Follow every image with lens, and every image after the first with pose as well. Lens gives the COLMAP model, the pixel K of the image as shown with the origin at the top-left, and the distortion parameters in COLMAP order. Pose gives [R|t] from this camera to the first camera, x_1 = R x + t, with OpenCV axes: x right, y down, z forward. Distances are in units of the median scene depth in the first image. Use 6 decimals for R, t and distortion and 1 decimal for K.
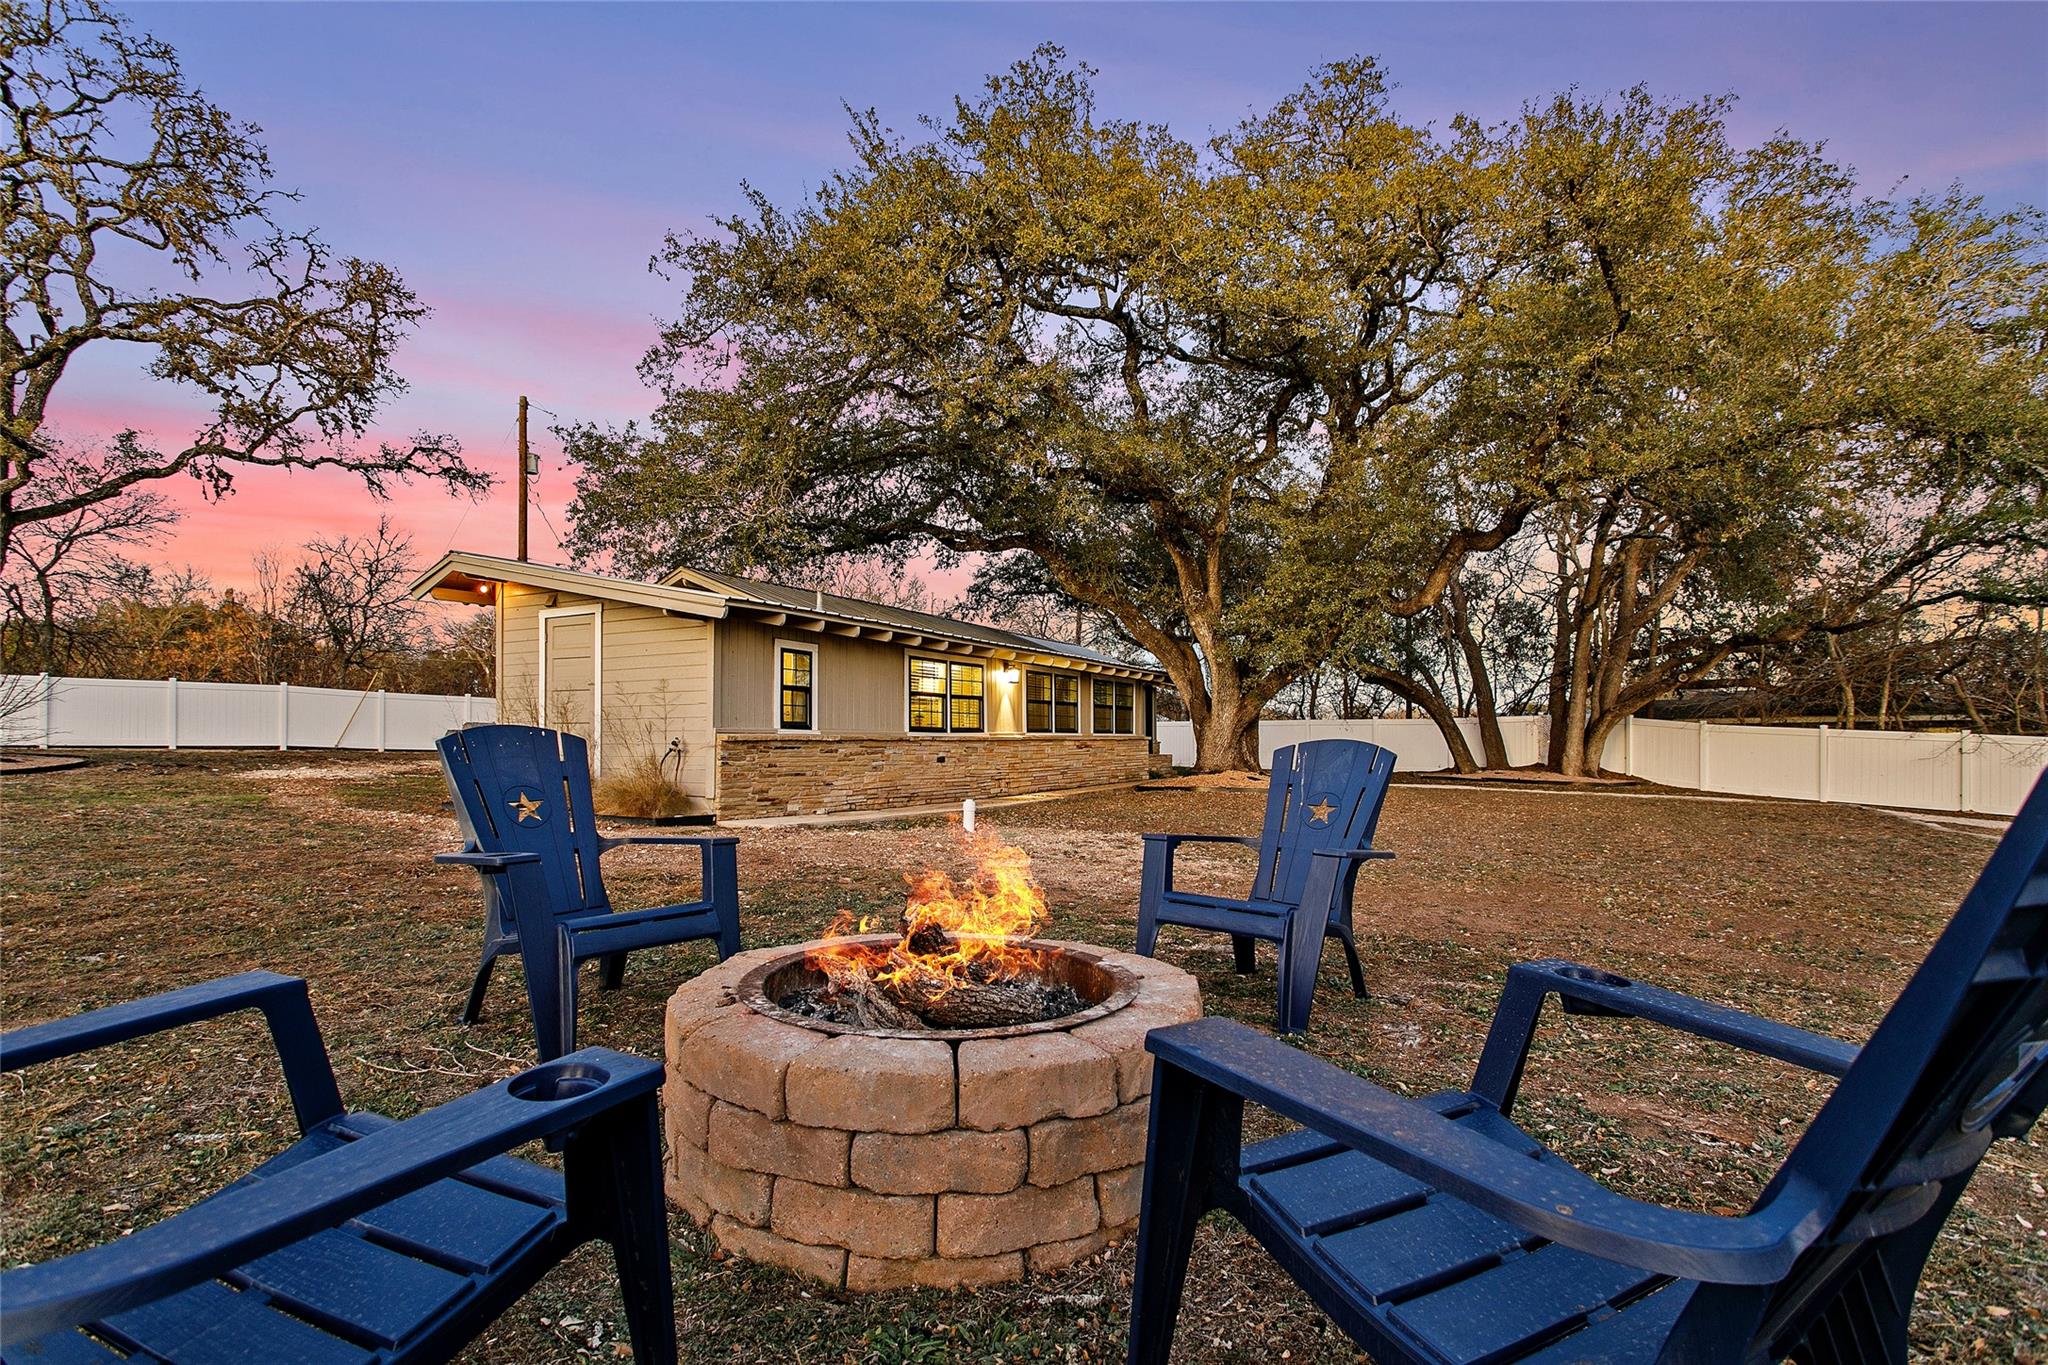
lens RADIAL K [[1040.9, 0, 1024.0], [0, 1040.9, 682.5], [0, 0, 1]] dist [0.002596, 0.000801]
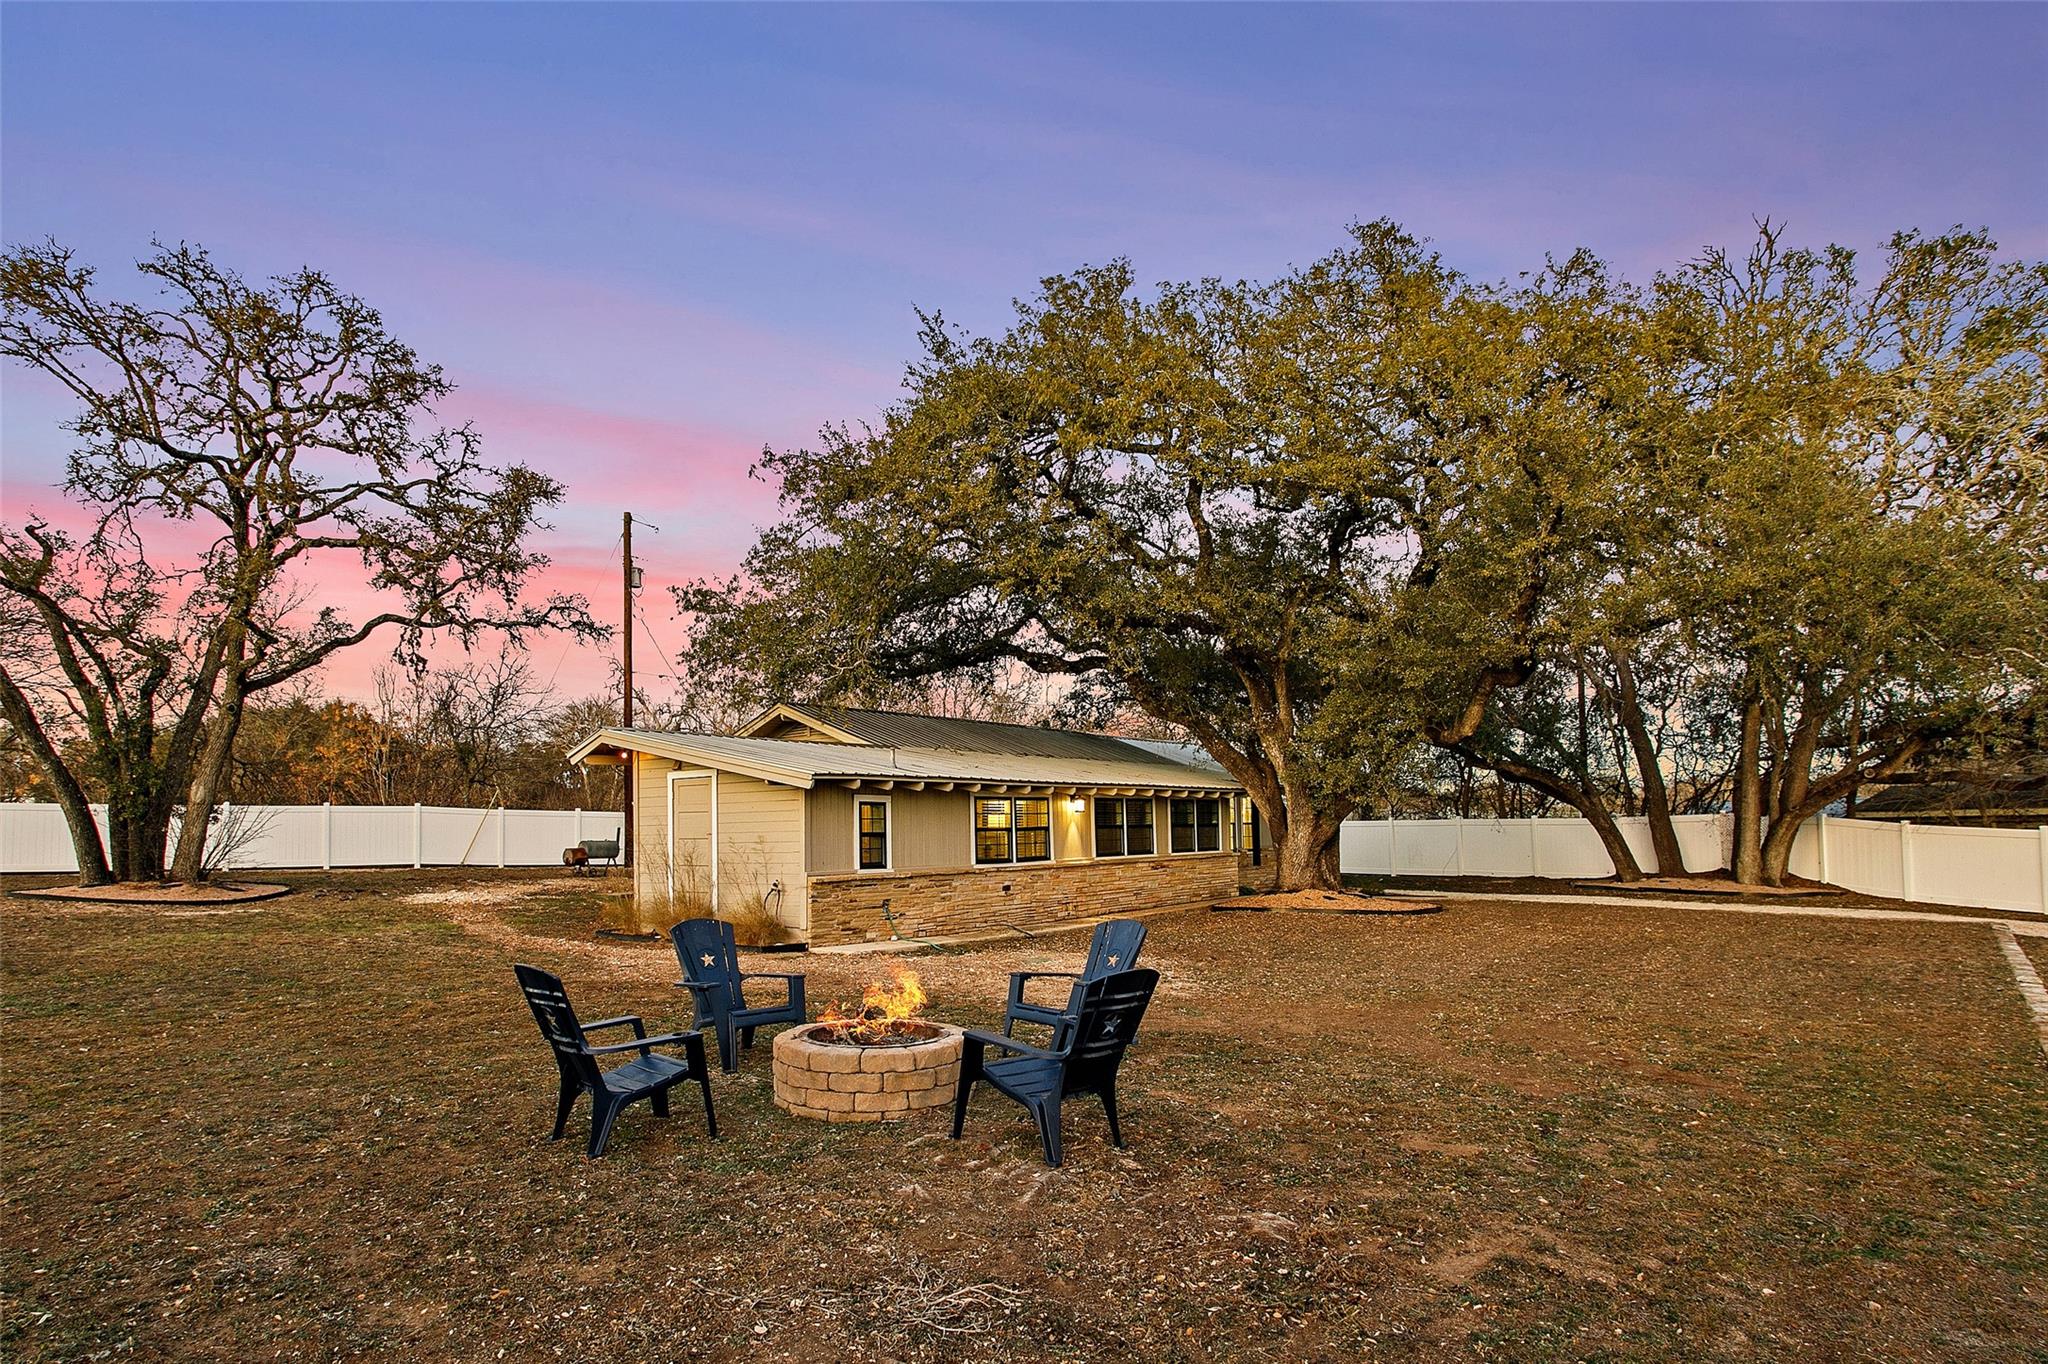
lens RADIAL K [[1336.8, 0, 1024.0], [0, 1336.8, 682.0], [0, 0, 1]] dist [-0.002505, 0.001164]
pose [[0.990128, -0.025480, -0.137834, 0.129024], [0.019251, 0.998740, -0.046336, -0.072241], [0.138841, 0.043225, 0.989371, -0.383173]]
